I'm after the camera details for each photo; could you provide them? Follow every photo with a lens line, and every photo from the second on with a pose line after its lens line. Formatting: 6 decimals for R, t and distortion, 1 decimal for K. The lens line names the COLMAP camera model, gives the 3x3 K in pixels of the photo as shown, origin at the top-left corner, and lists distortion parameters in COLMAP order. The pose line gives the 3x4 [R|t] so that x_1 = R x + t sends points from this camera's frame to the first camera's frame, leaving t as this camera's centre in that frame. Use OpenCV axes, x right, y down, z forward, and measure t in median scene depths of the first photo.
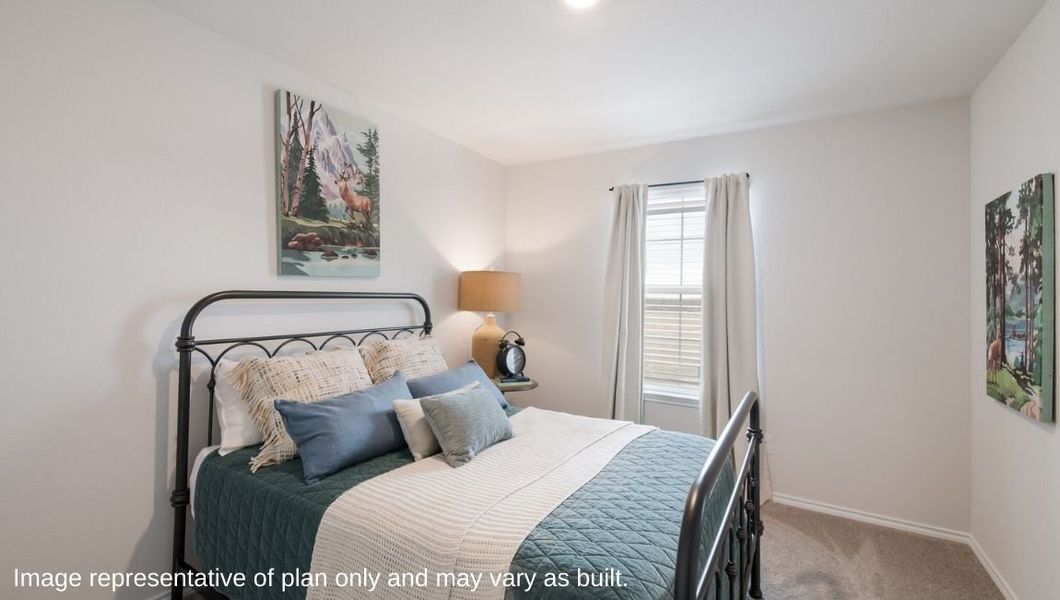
lens RADIAL K [[462.9, 0, 534.8], [0, 462.9, 300.6], [0, 0, 1]] dist [0.011162, -0.010546]
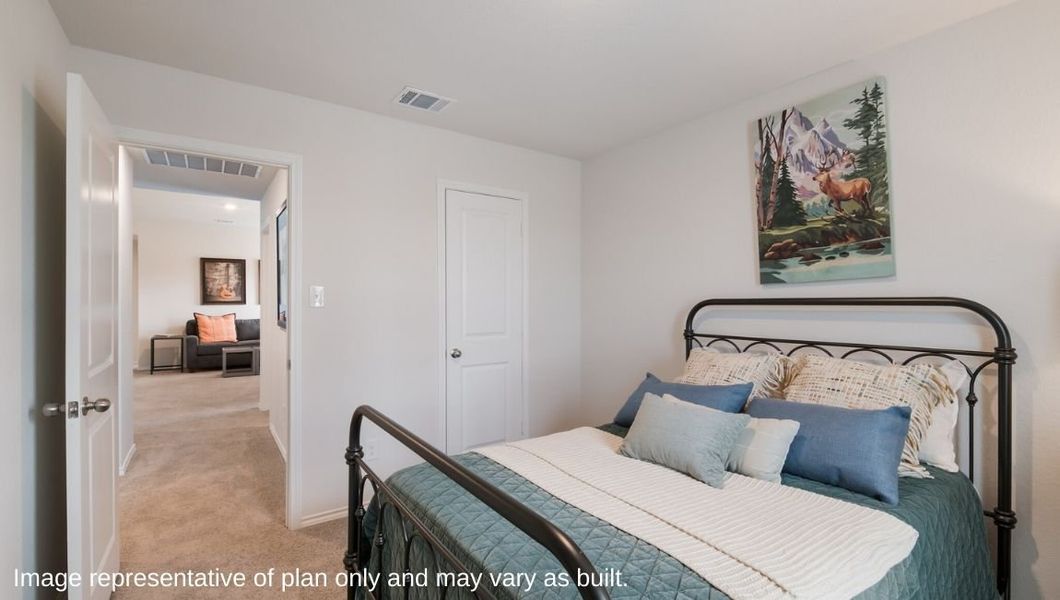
lens RADIAL K [[462.9, 0, 534.8], [0, 462.9, 300.6], [0, 0, 1]] dist [0.011162, -0.010546]
pose [[-0.422528, 0.005159, -0.906335, 0.650891], [0.005915, 0.999978, 0.002935, -0.019837], [0.906330, -0.004121, -0.422550, 0.901979]]
